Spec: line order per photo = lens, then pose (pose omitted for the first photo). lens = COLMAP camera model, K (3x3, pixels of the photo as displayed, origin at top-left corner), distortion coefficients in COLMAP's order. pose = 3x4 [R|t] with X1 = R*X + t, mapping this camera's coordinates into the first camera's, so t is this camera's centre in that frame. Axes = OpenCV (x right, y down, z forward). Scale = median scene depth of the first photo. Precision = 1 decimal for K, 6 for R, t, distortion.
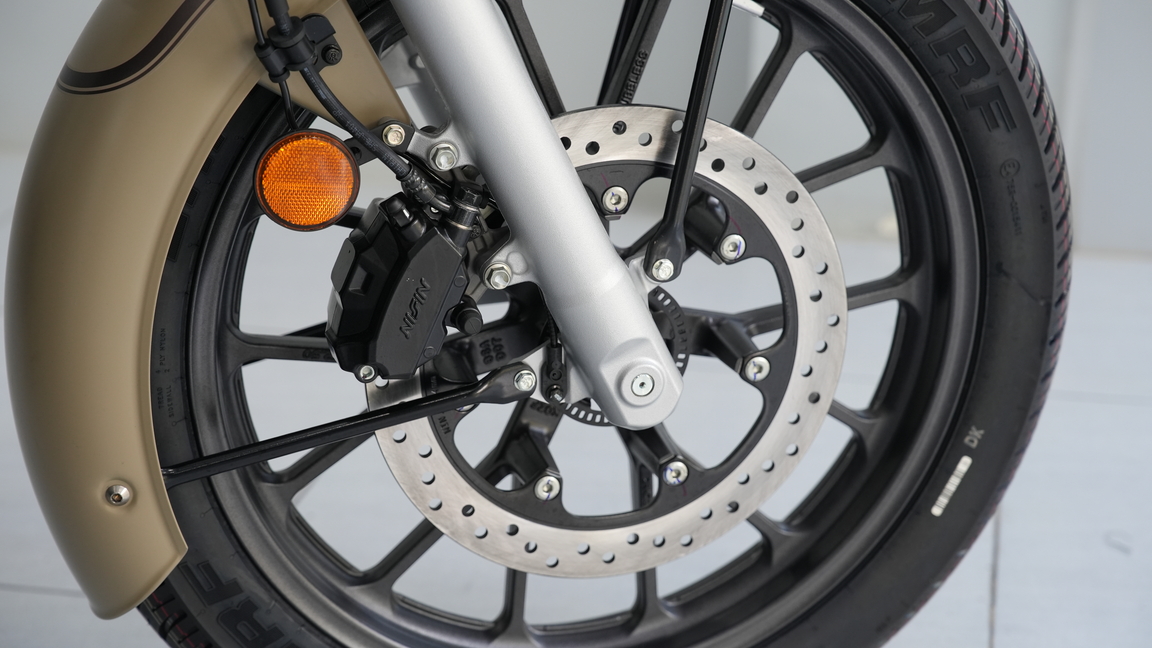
lens RADIAL K [[2195.8, 0, 576.0], [0, 2195.8, 324.0], [0, 0, 1]] dist [0.302516, 0.159678]
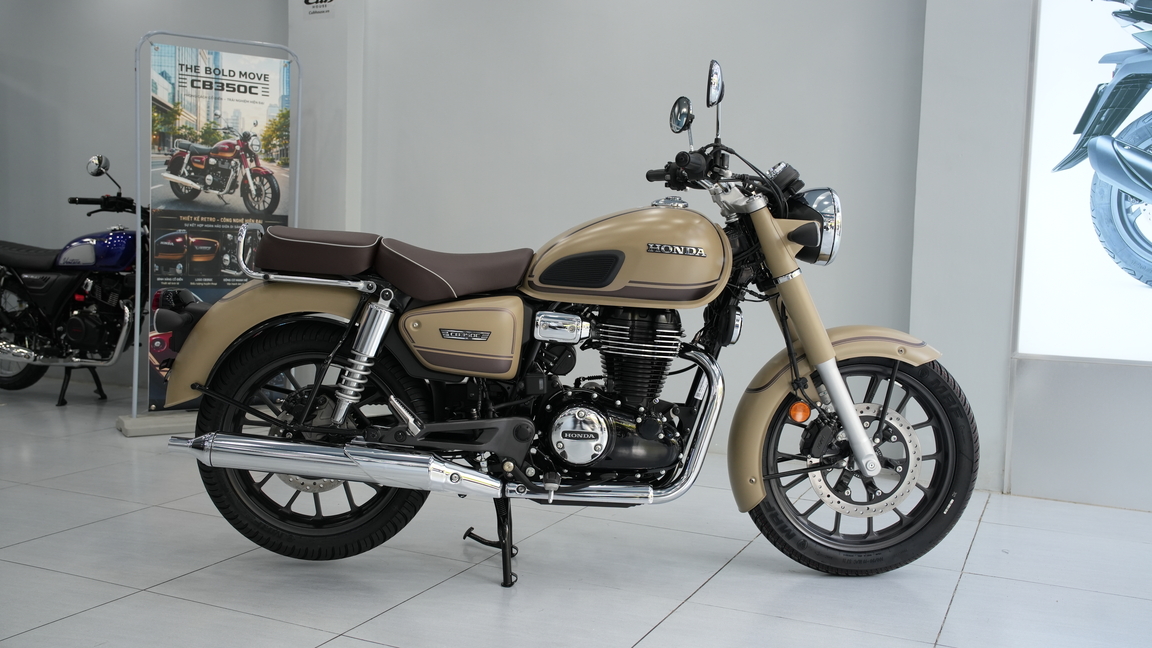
lens RADIAL K [[1058.5, 0, 576.0], [0, 1058.5, 324.0], [0, 0, 1]] dist [-0.005081, 0.005773]
pose [[0.971851, 0.037602, -0.232575, -0.061056], [-0.097571, 0.962781, -0.252057, 0.334152], [0.214441, 0.267655, 0.939349, -1.150536]]
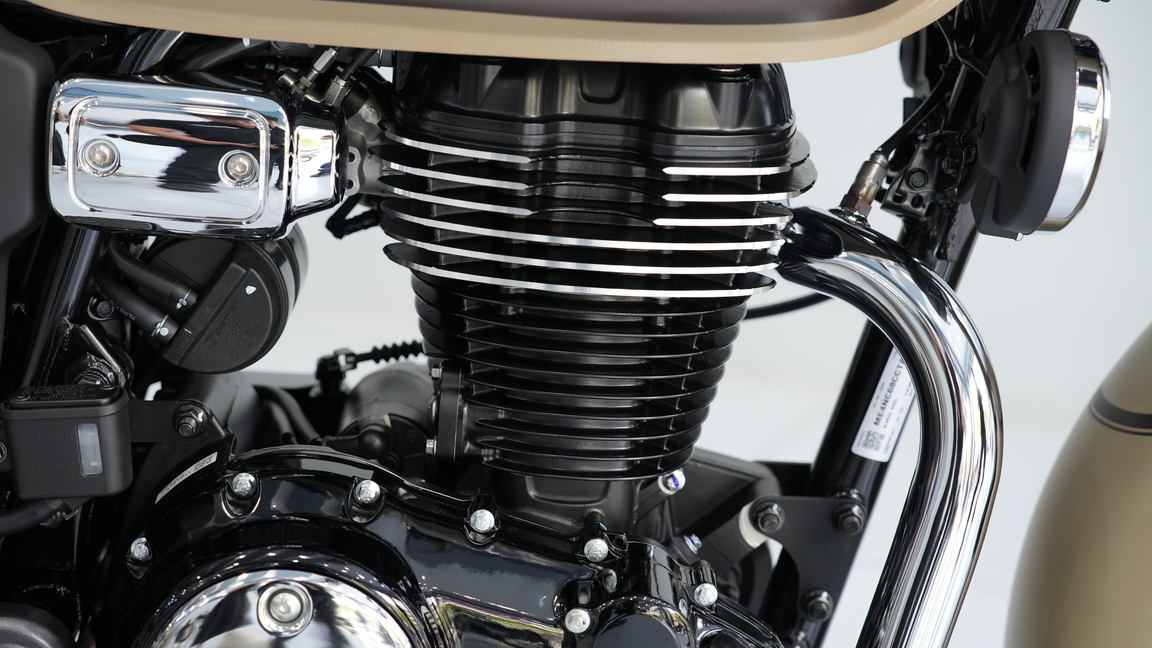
lens RADIAL K [[2195.8, 0, 576.0], [0, 2195.8, 324.0], [0, 0, 1]] dist [0.302516, 0.159678]
pose [[0.968212, 0.072264, -0.239463, -0.206744], [-0.090879, 0.993564, -0.067614, -0.057085], [0.233036, 0.087226, 0.968548, -0.045991]]
